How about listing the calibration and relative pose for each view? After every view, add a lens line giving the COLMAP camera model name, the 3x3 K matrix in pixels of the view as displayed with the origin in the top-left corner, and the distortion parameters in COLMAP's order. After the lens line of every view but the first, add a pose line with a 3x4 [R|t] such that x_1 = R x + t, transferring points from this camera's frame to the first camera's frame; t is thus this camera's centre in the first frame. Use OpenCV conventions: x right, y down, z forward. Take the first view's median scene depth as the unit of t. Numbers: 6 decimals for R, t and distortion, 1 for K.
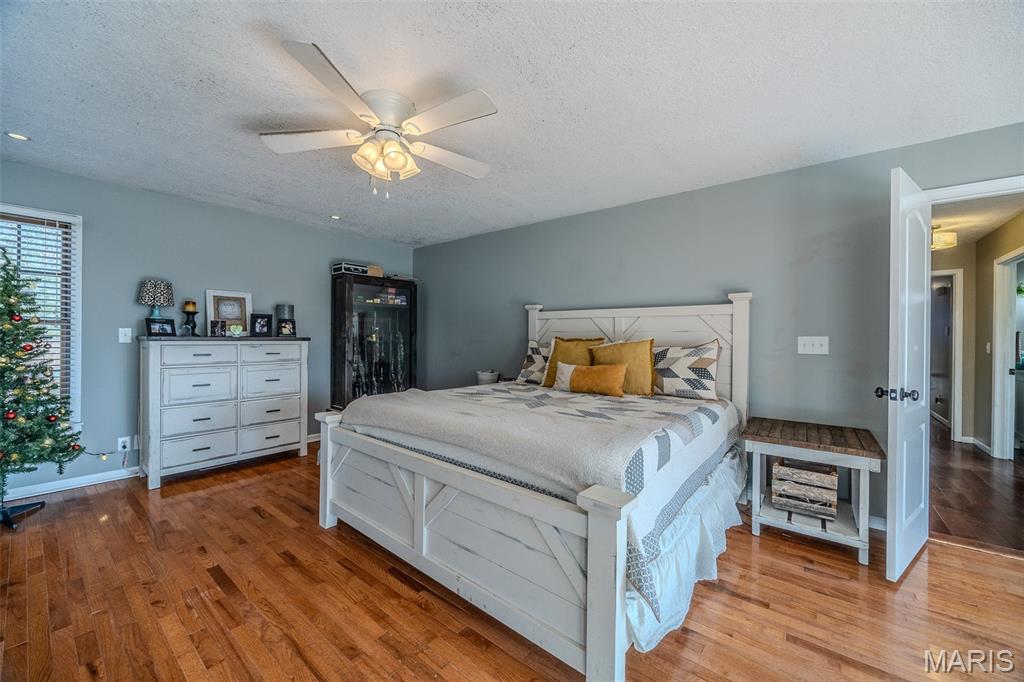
lens RADIAL K [[386.6, 0, 512.2], [0, 386.6, 339.6], [0, 0, 1]] dist [-0.006188, 0.000409]
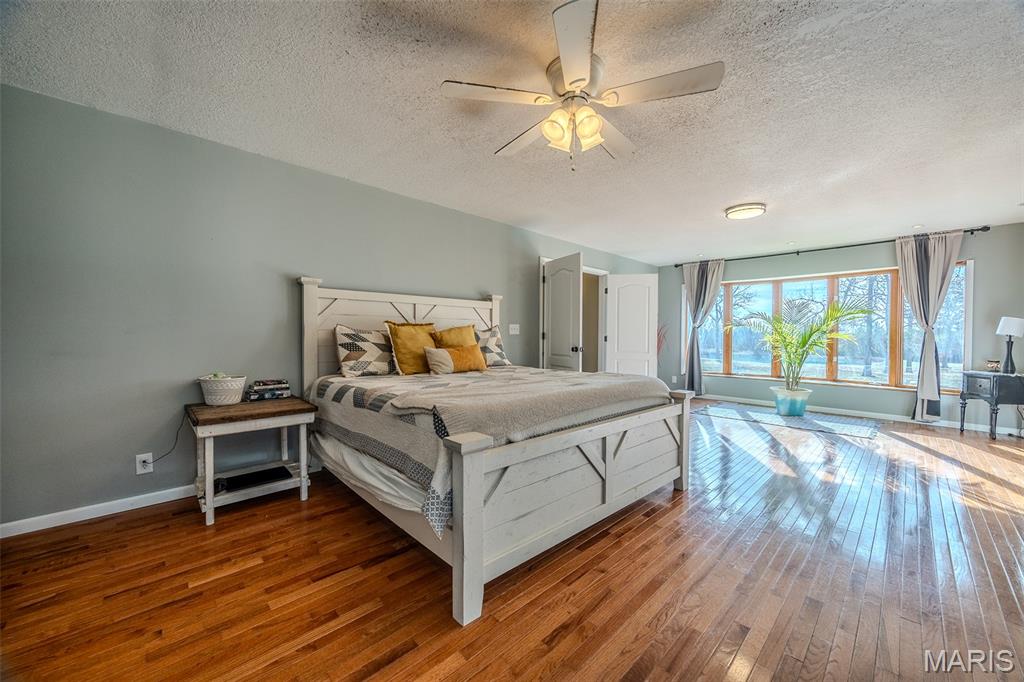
lens RADIAL K [[386.6, 0, 512.7], [0, 386.6, 343.1], [0, 0, 1]] dist [-0.006188, 0.000409]
pose [[0.130084, -0.030580, 0.991031, -1.226974], [0.000595, 0.999526, 0.030764, 0.028598], [-0.991503, -0.003412, 0.130041, 0.976546]]
